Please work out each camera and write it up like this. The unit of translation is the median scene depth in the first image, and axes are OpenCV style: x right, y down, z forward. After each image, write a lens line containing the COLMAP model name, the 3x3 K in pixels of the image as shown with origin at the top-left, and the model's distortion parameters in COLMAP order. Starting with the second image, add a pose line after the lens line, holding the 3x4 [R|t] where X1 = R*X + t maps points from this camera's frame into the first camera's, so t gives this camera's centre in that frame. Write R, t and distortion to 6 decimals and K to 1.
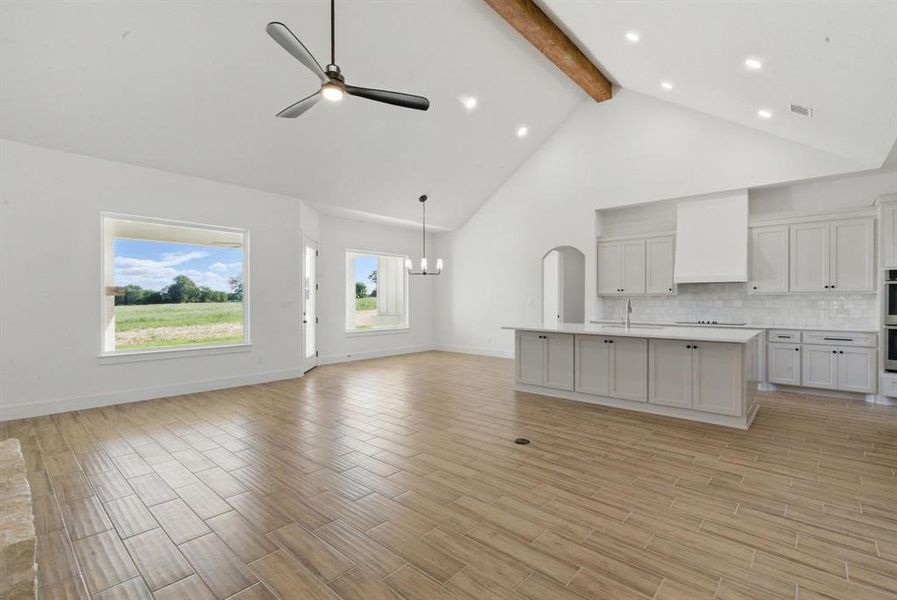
lens RADIAL K [[408.7, 0, 451.4], [0, 408.7, 300.4], [0, 0, 1]] dist [0.003696, -0.000685]
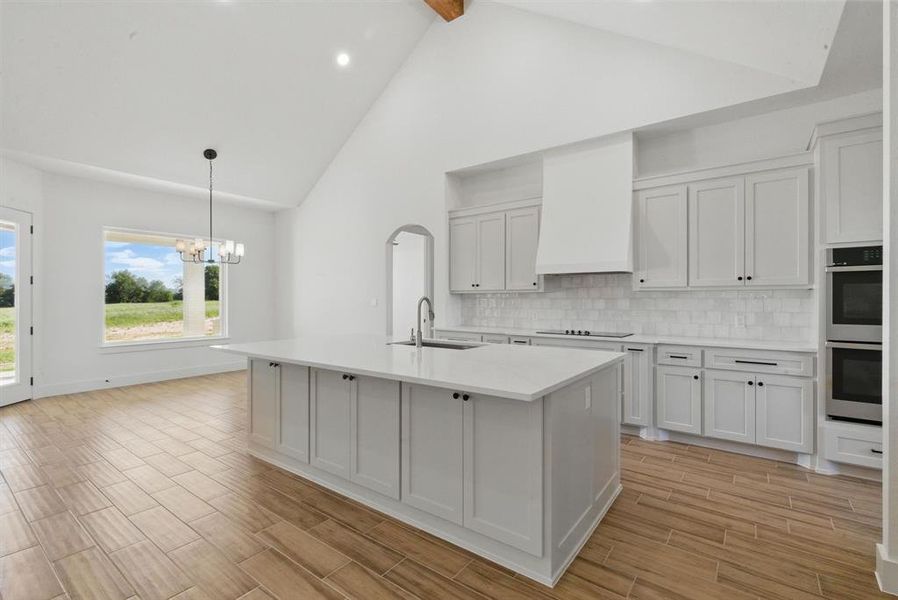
lens RADIAL K [[409.2, 0, 445.9], [0, 409.2, 298.6], [0, 0, 1]] dist [0.003696, -0.000685]
pose [[0.996931, -0.001240, 0.078280, 0.409485], [0.001479, 0.999994, -0.002995, -0.000333], [-0.078276, 0.003101, 0.996927, 0.400309]]
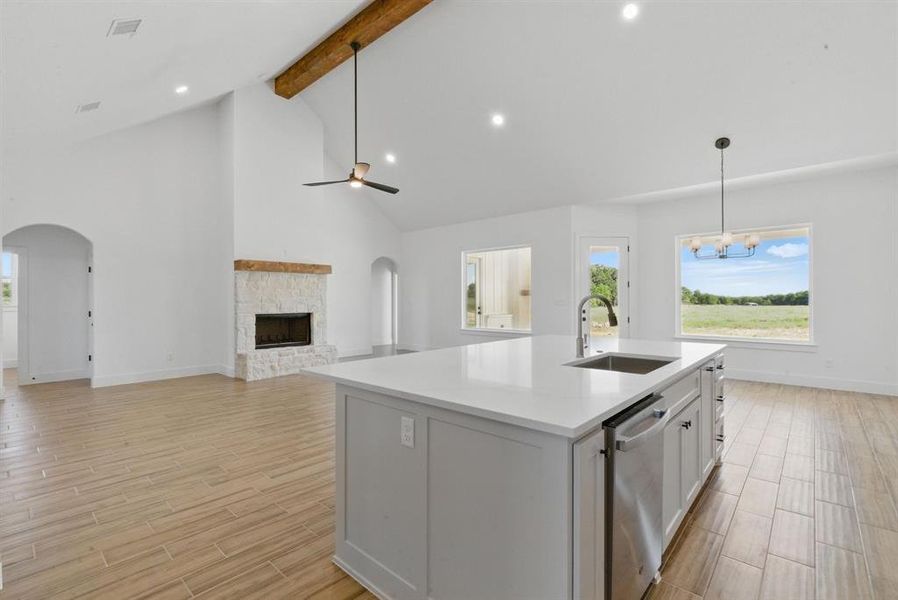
lens RADIAL K [[409.2, 0, 443.6], [0, 409.2, 300.8], [0, 0, 1]] dist [0.003696, -0.000685]
pose [[-0.017808, -0.004003, -0.999833, 0.878609], [0.006965, 0.999967, -0.004128, 0.005904], [0.999817, -0.007037, -0.017780, 0.829810]]
